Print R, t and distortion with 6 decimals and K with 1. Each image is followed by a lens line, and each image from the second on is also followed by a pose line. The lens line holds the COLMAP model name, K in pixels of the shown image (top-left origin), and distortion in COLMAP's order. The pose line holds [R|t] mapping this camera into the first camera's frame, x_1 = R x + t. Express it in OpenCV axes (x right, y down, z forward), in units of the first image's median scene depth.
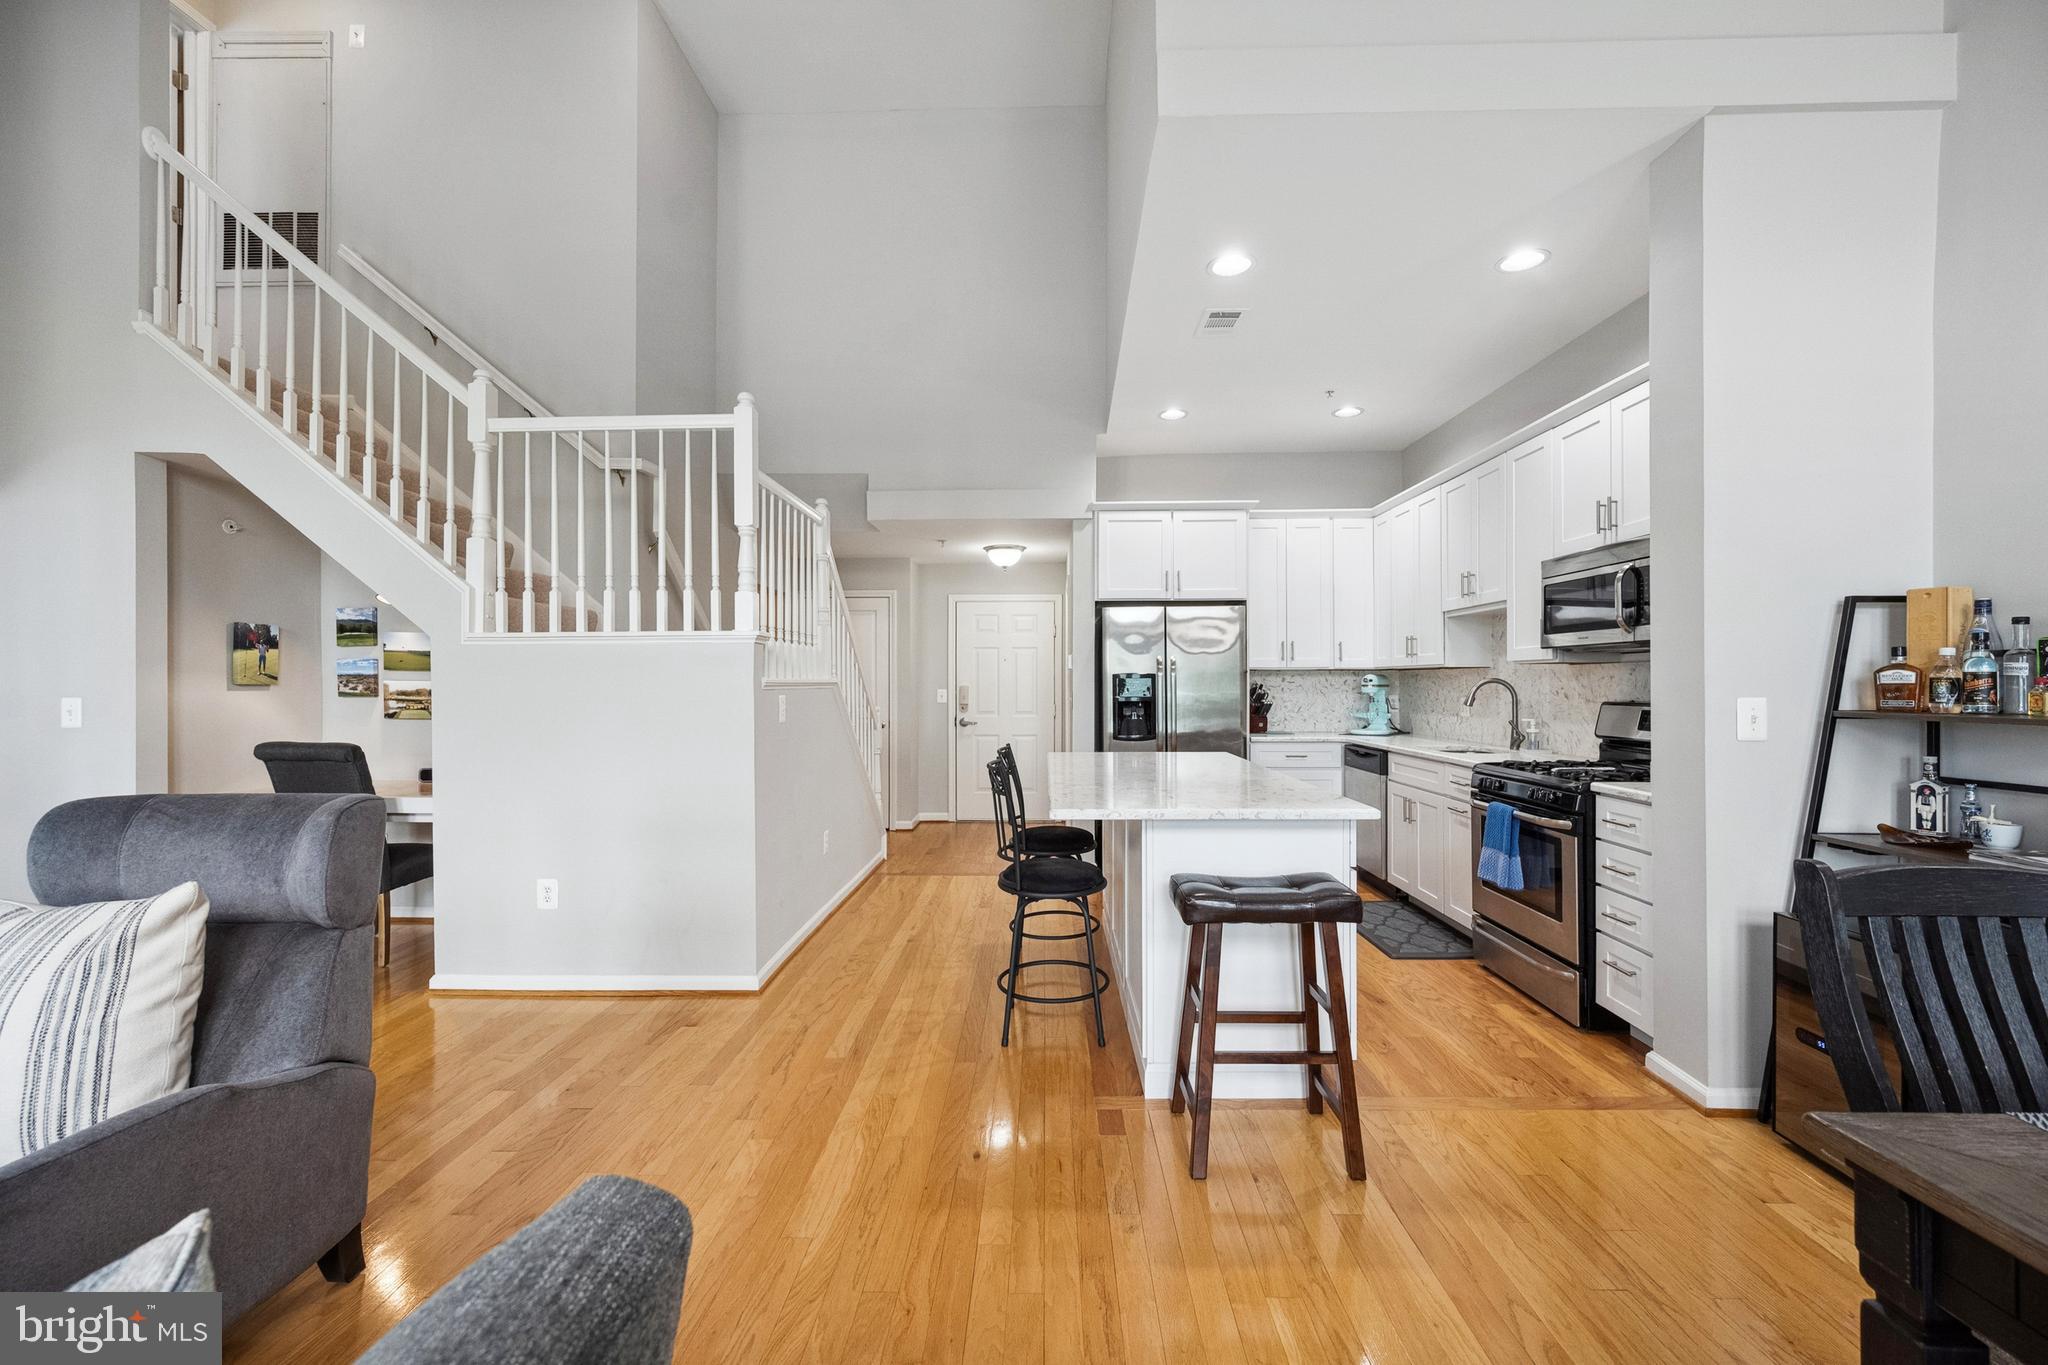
lens RADIAL K [[827.9, 0, 1020.7], [0, 827.9, 677.8], [0, 0, 1]] dist [-0.002281, 0.000303]
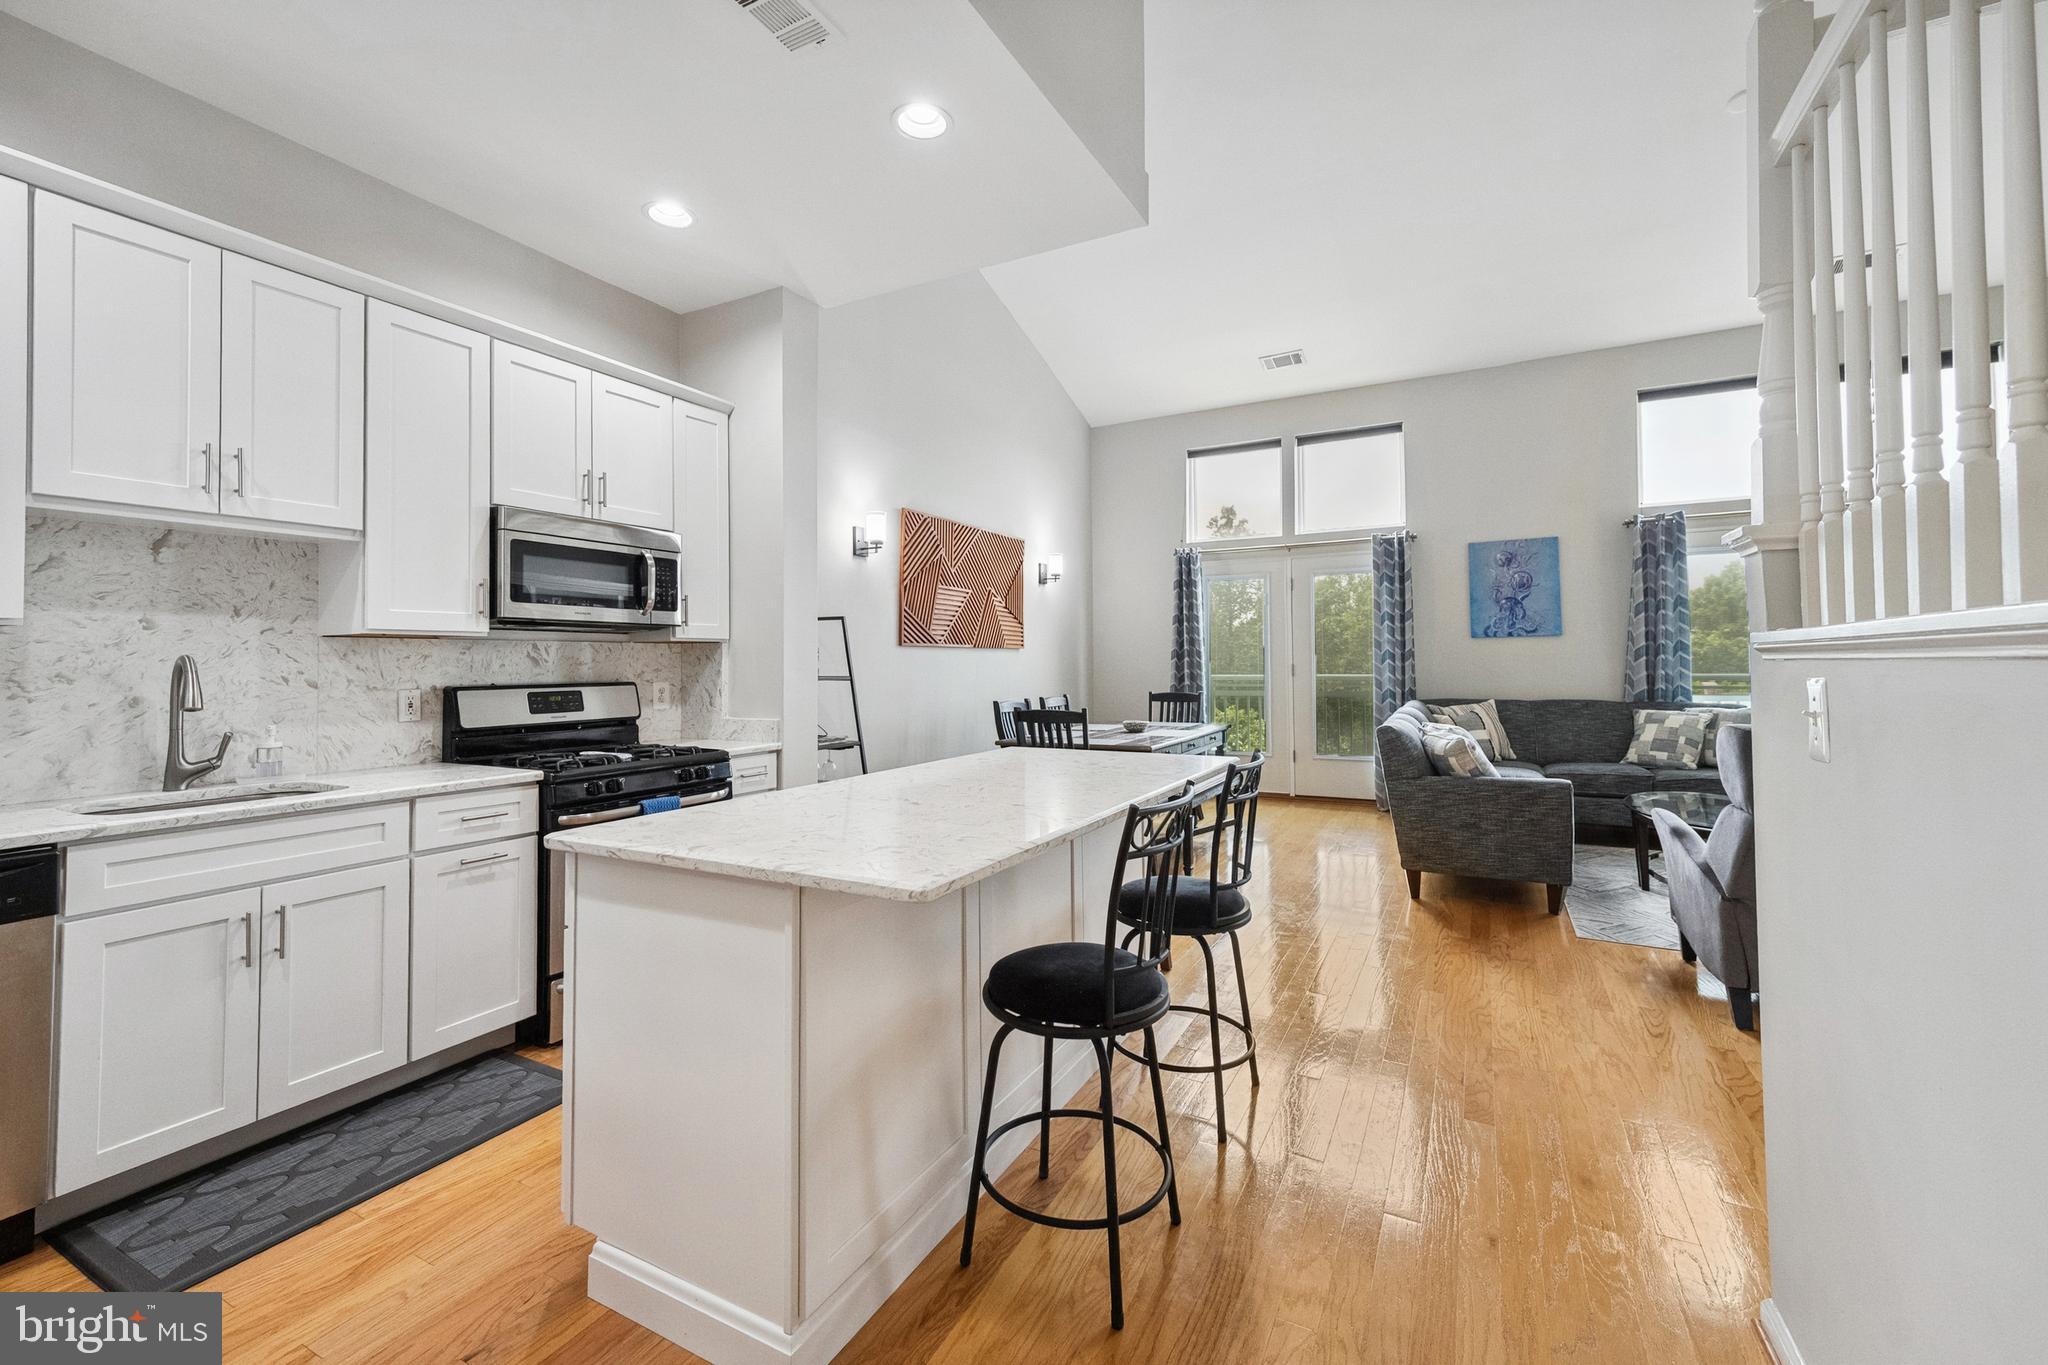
lens RADIAL K [[863.2, 0, 1021.3], [0, 863.2, 639.6], [0, 0, 1]] dist [0.002238, -0.000684]
pose [[-0.892244, 0.021660, 0.451033, -0.155758], [0.007033, 0.999394, -0.034082, 0.014955], [-0.451498, -0.027237, -0.891856, 1.424412]]
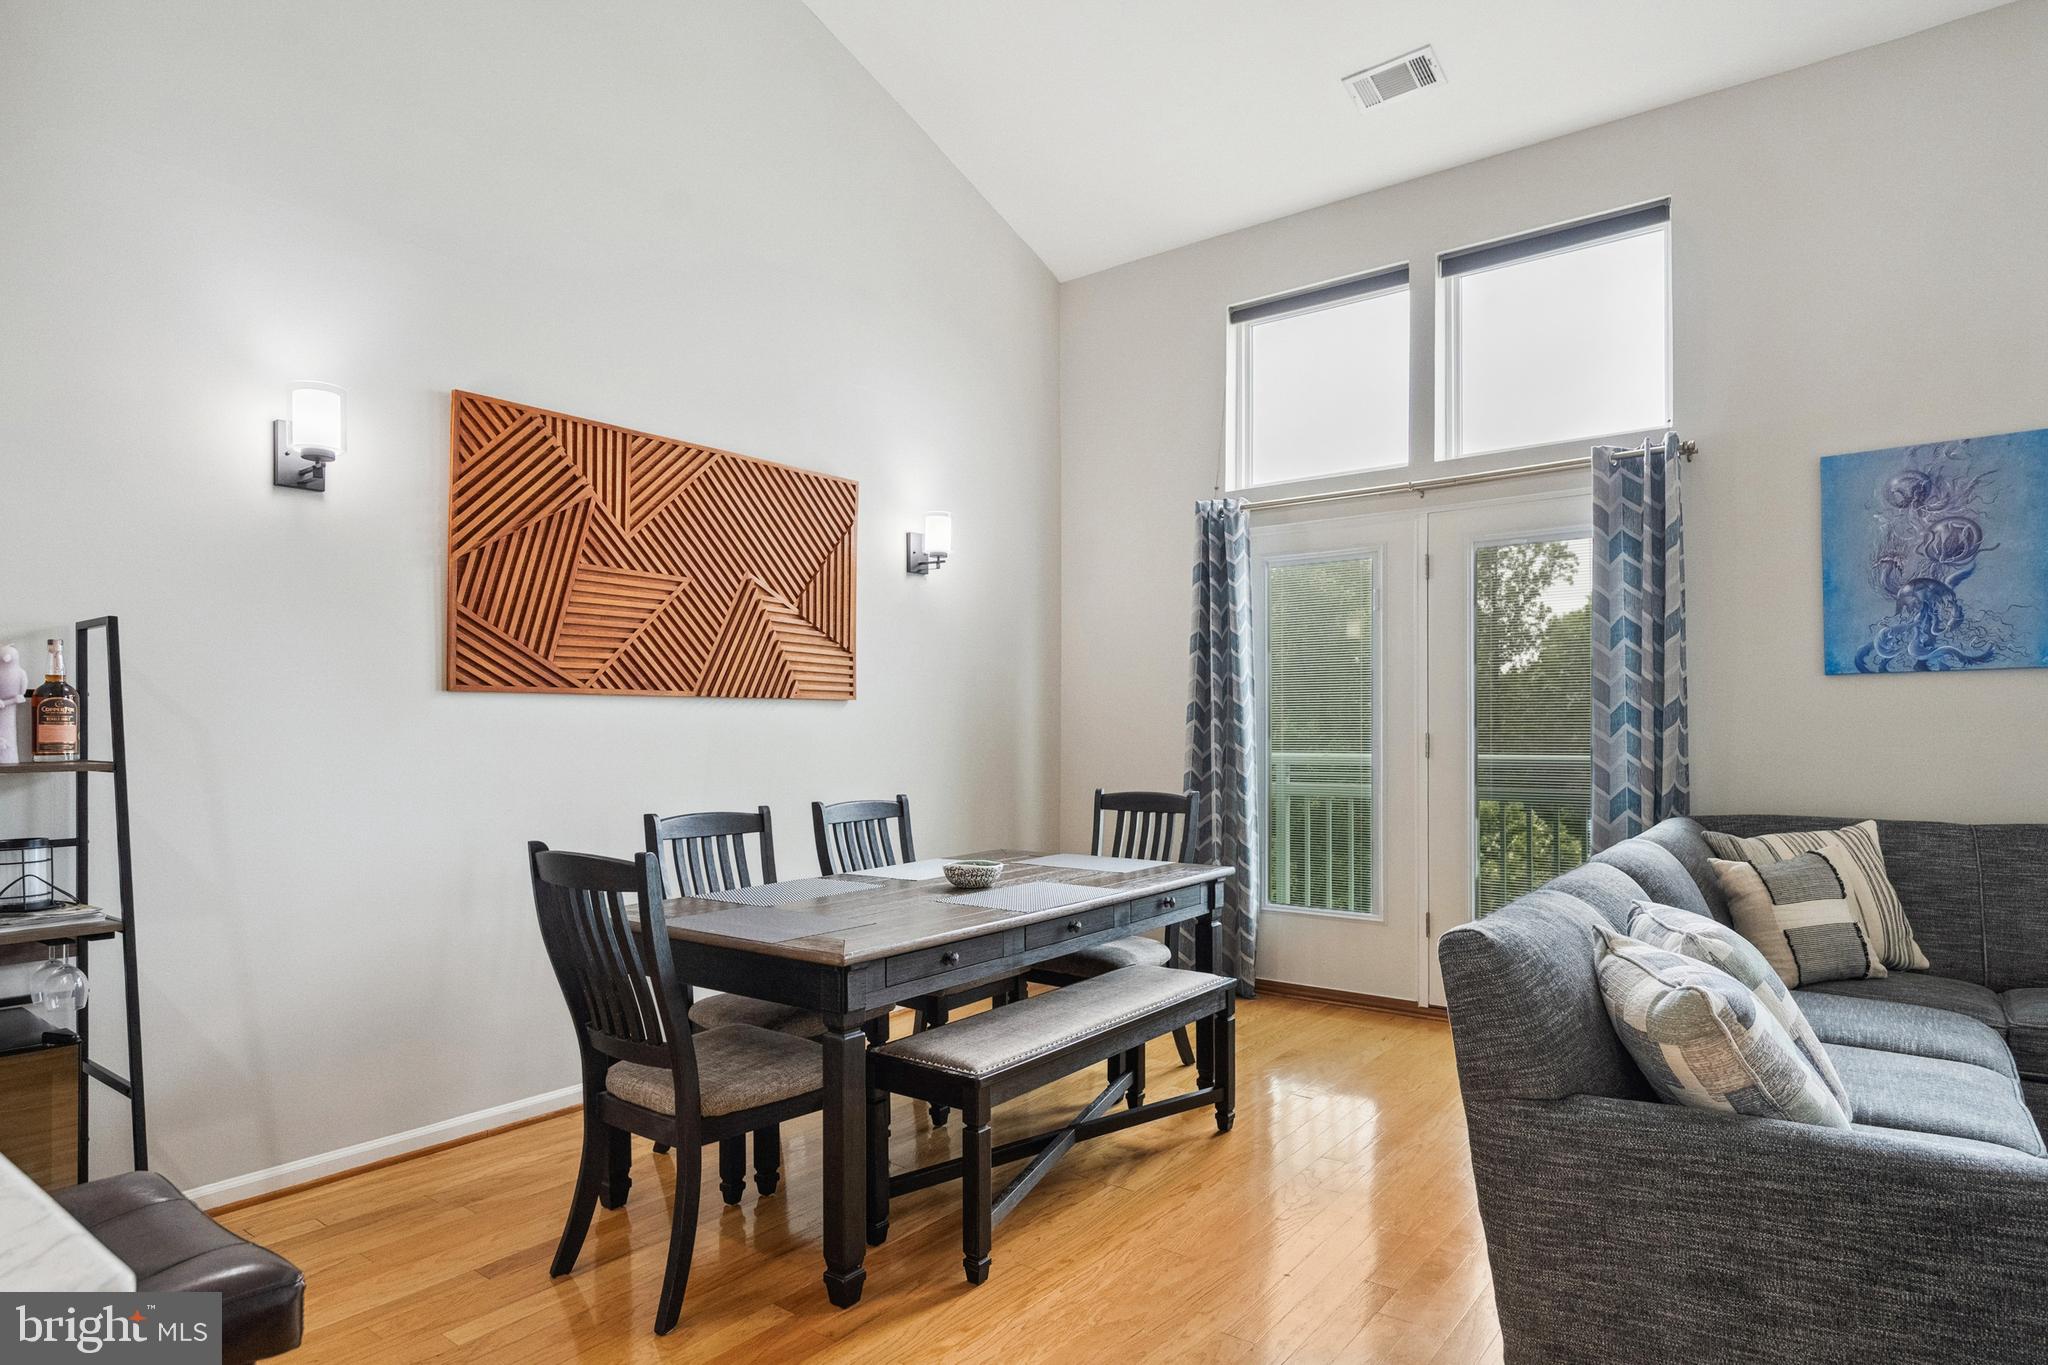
lens RADIAL K [[1159.8, 0, 1034.0], [0, 1159.8, 719.5], [0, 0, 1]] dist [-0.006465, 0.000983]
pose [[-0.810497, 0.009285, 0.585670, -0.211408], [0.002249, 0.999916, -0.012740, 0.008617], [-0.585739, -0.009009, -0.810450, 0.691249]]
